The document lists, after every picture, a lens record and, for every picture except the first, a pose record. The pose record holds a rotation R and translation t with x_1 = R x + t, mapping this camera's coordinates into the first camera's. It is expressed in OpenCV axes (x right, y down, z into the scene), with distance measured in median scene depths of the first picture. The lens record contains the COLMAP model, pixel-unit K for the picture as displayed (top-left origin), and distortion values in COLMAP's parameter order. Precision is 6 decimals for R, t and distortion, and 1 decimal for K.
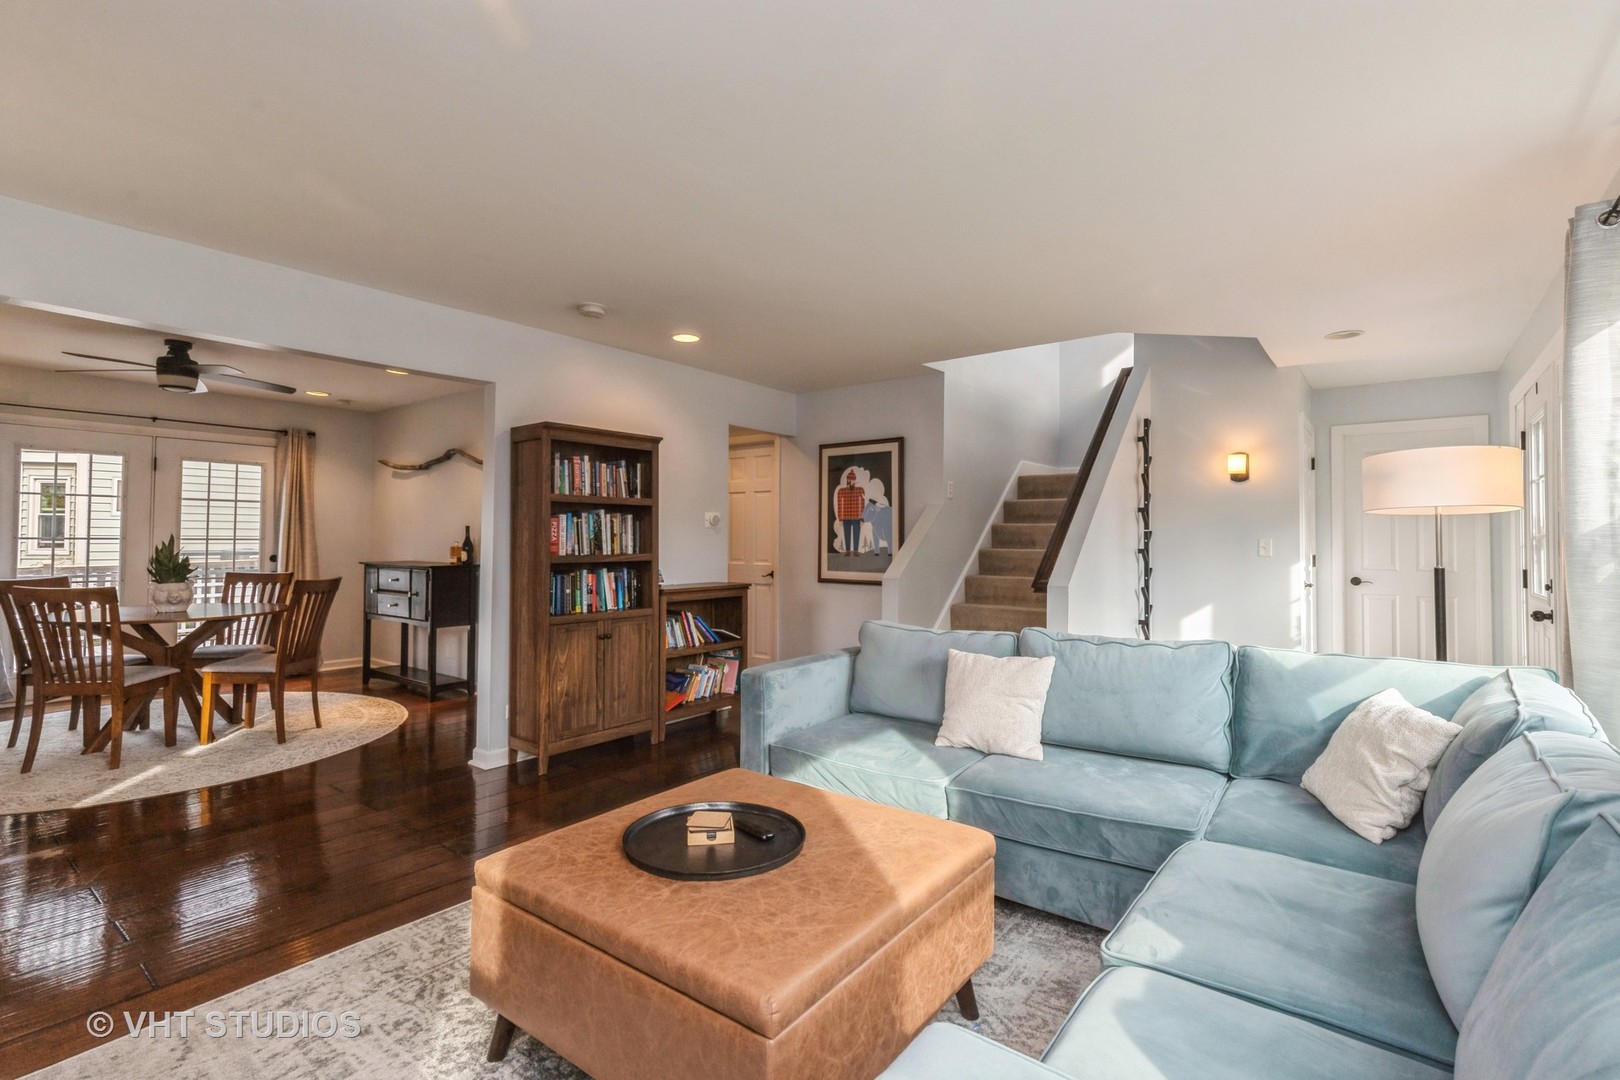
lens RADIAL K [[748.4, 0, 801.7], [0, 748.4, 530.7], [0, 0, 1]] dist [-0.002634, -0.000833]
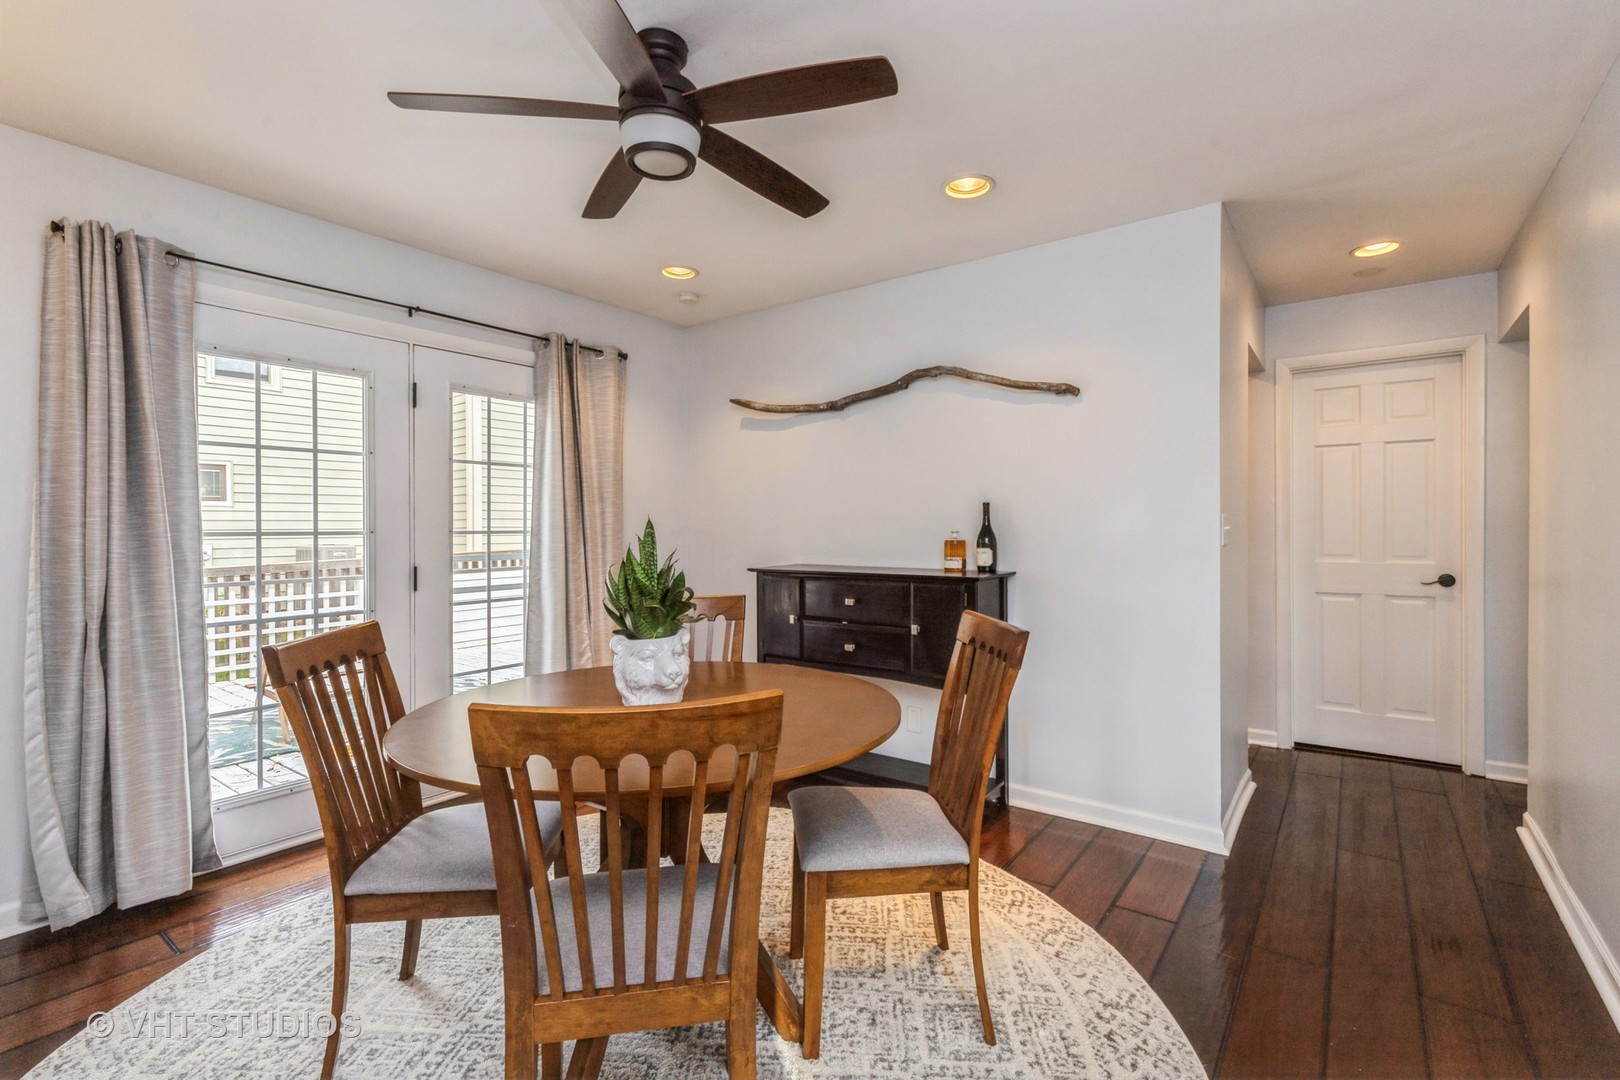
lens RADIAL K [[748.4, 0, 801.7], [0, 748.4, 530.7], [0, 0, 1]] dist [-0.002634, -0.000833]
pose [[0.999865, -0.011391, 0.011879, -0.589304], [0.011075, 0.999591, 0.026371, -0.001832], [-0.012174, -0.026236, 0.999582, 0.447796]]
